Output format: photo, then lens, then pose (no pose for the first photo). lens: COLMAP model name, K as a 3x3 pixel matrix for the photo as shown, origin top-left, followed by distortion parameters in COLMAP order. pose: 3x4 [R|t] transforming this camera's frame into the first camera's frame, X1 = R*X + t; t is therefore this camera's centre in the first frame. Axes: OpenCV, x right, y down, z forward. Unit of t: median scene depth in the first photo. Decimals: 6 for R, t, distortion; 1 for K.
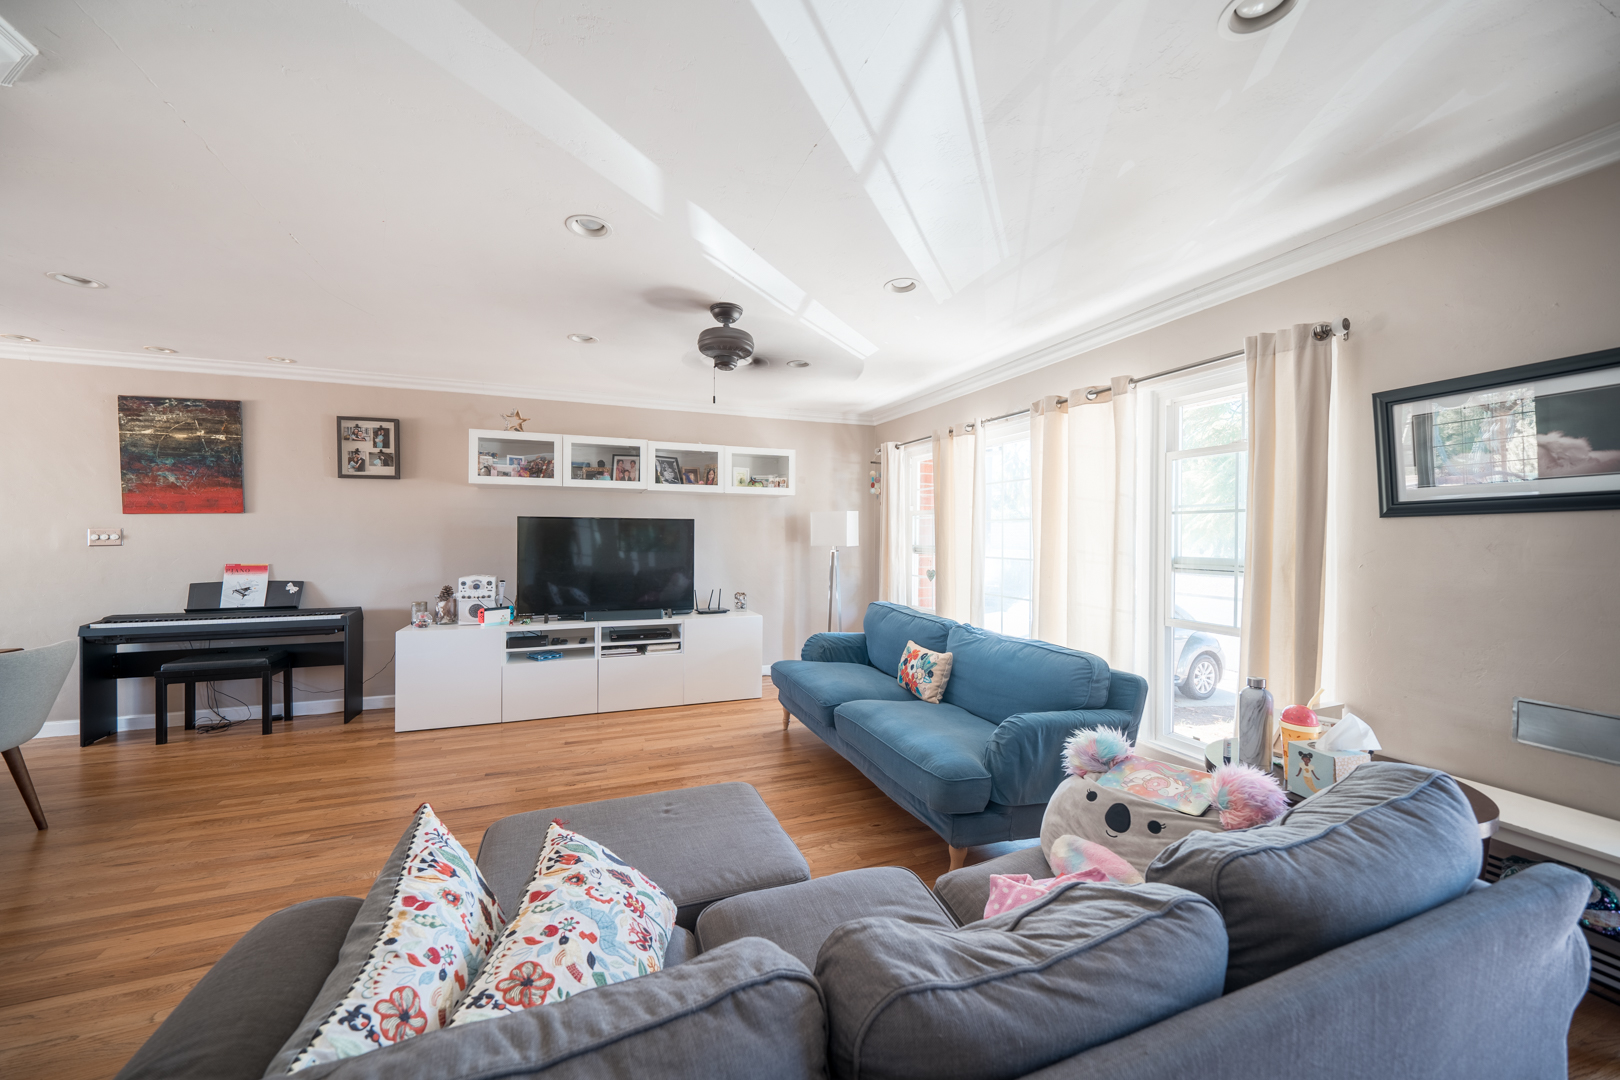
lens RADIAL K [[566.6, 0, 810.0], [0, 566.6, 540.0], [0, 0, 1]] dist [-0.006520, -0.000270]
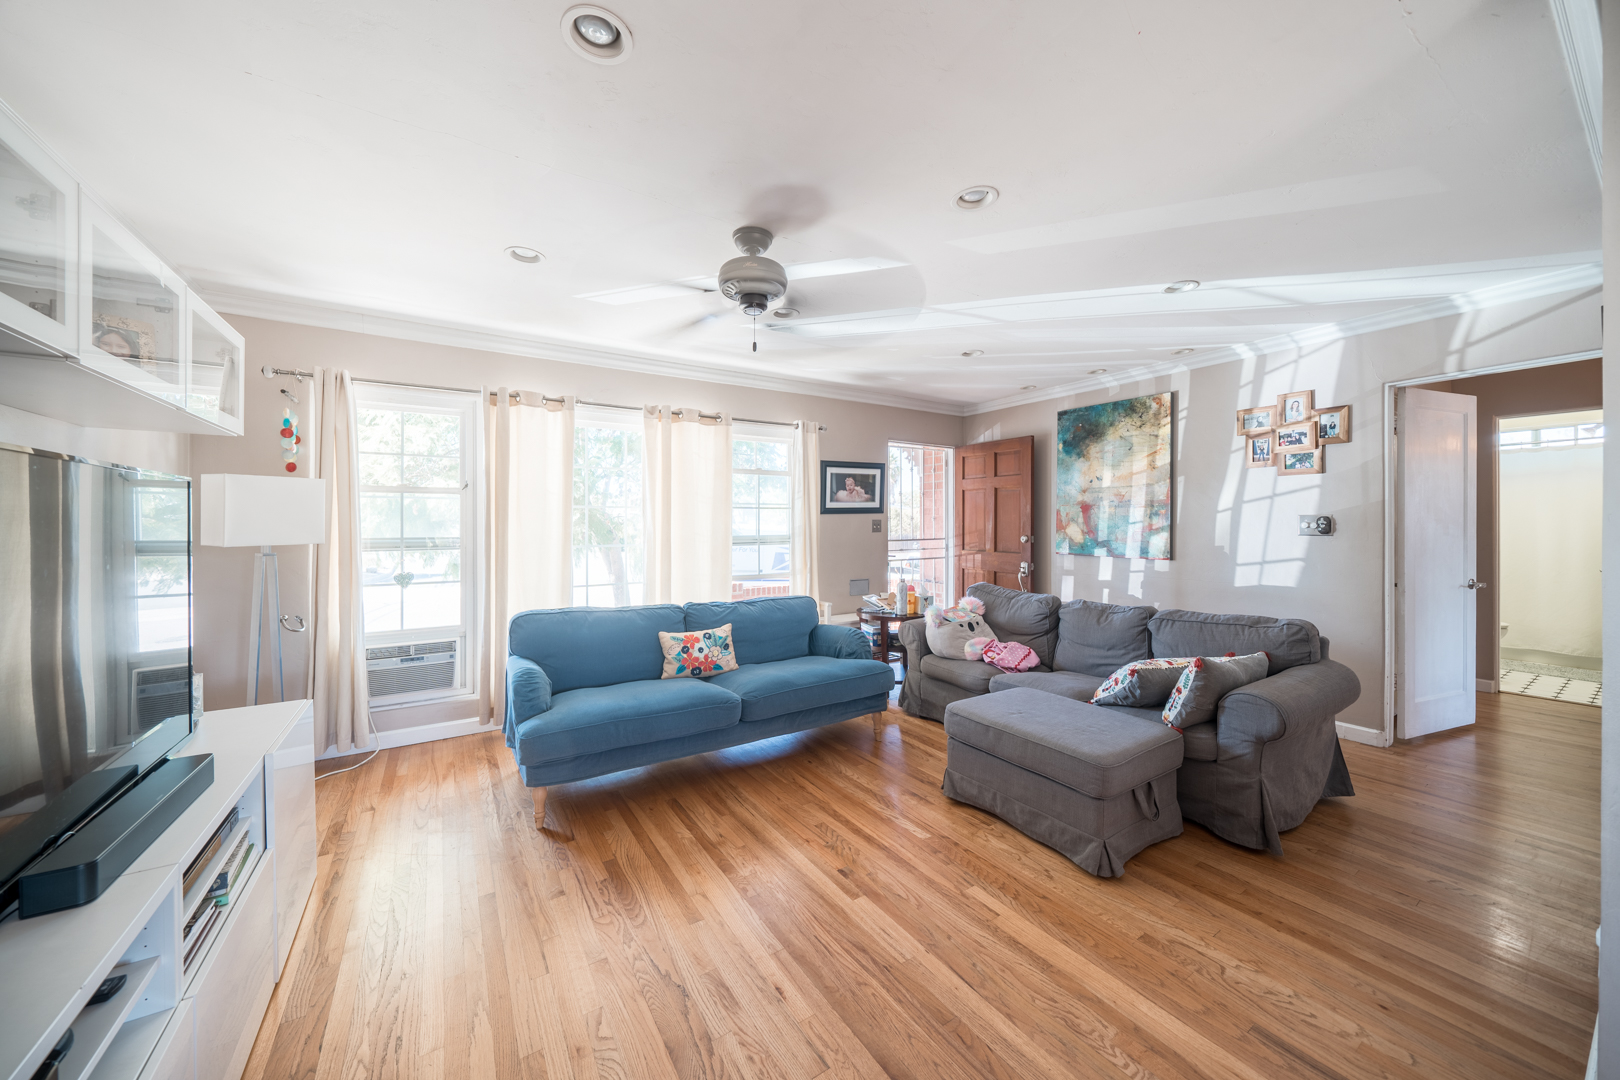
lens RADIAL K [[576.2, 0, 810.5], [0, 576.2, 532.9], [0, 0, 1]] dist [0.000053, 0.000032]
pose [[-0.180778, -0.024878, 0.983209, -0.937953], [0.006263, 0.999631, 0.026445, -0.018034], [-0.983504, 0.010939, -0.180556, 1.044875]]
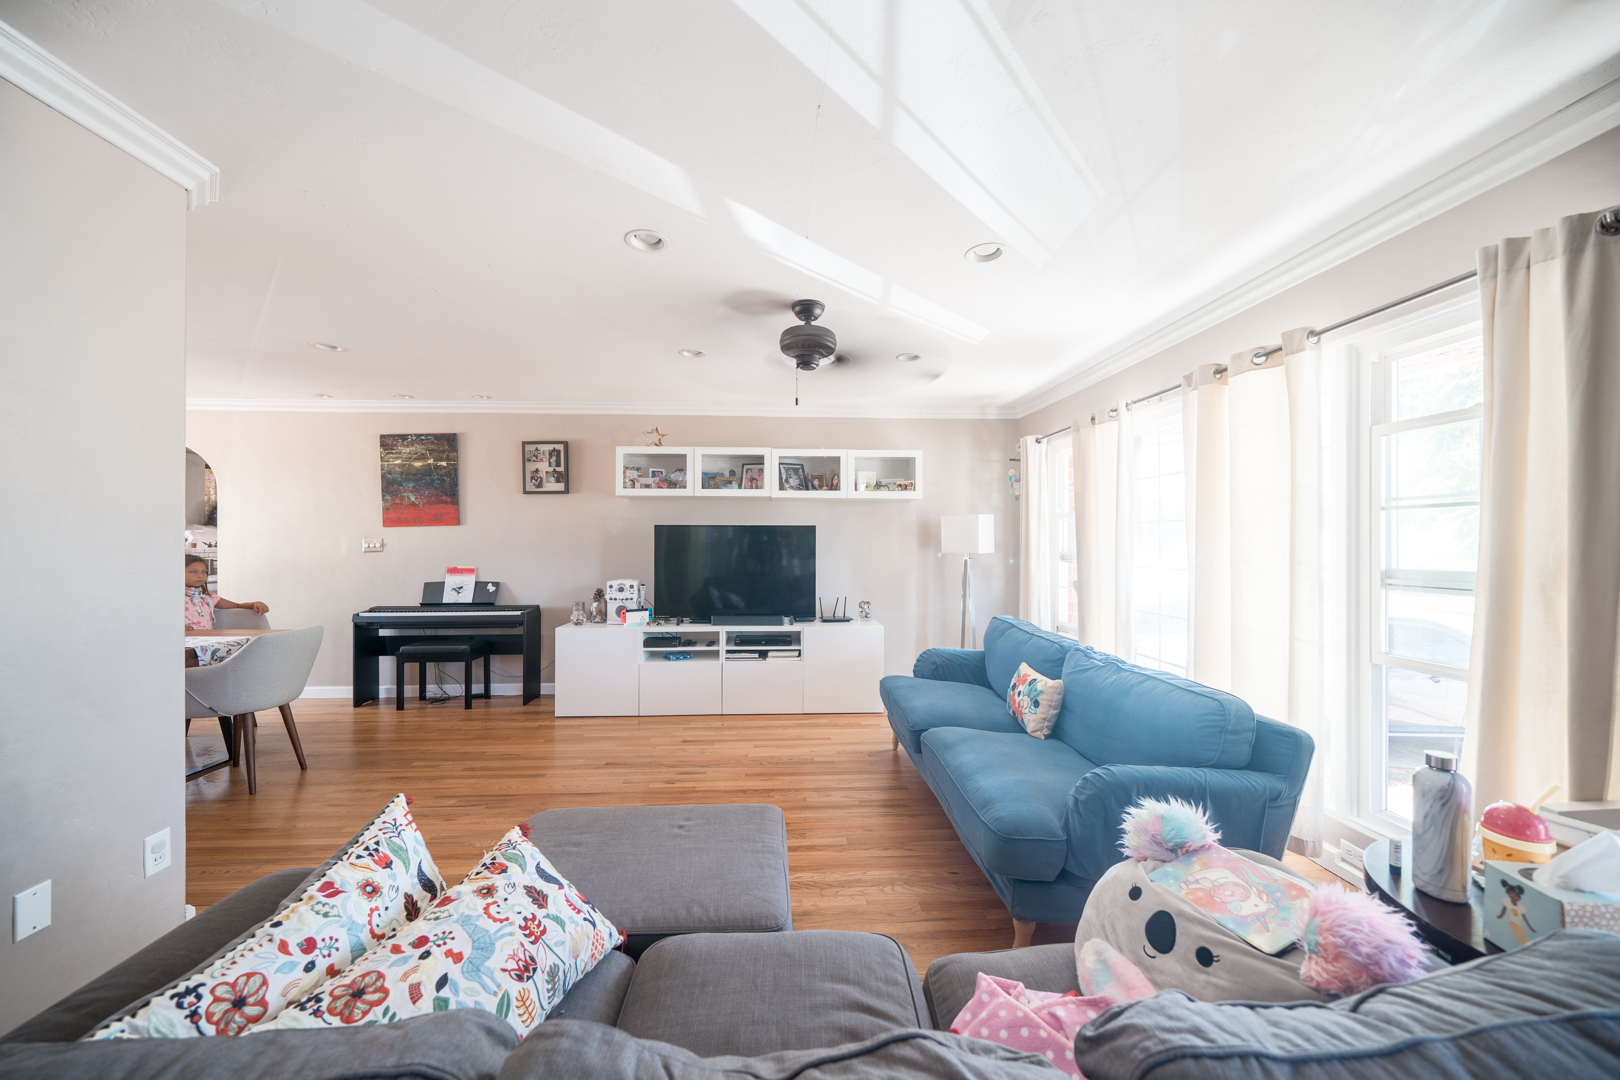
lens RADIAL K [[573.1, 0, 823.9], [0, 573.1, 542.8], [0, 0, 1]] dist [-0.007493, 0.000382]
pose [[0.954364, -0.003810, -0.298623, 0.165860], [0.001840, 0.999975, -0.006877, 0.000172], [0.298641, 0.006013, 0.954346, 0.081826]]
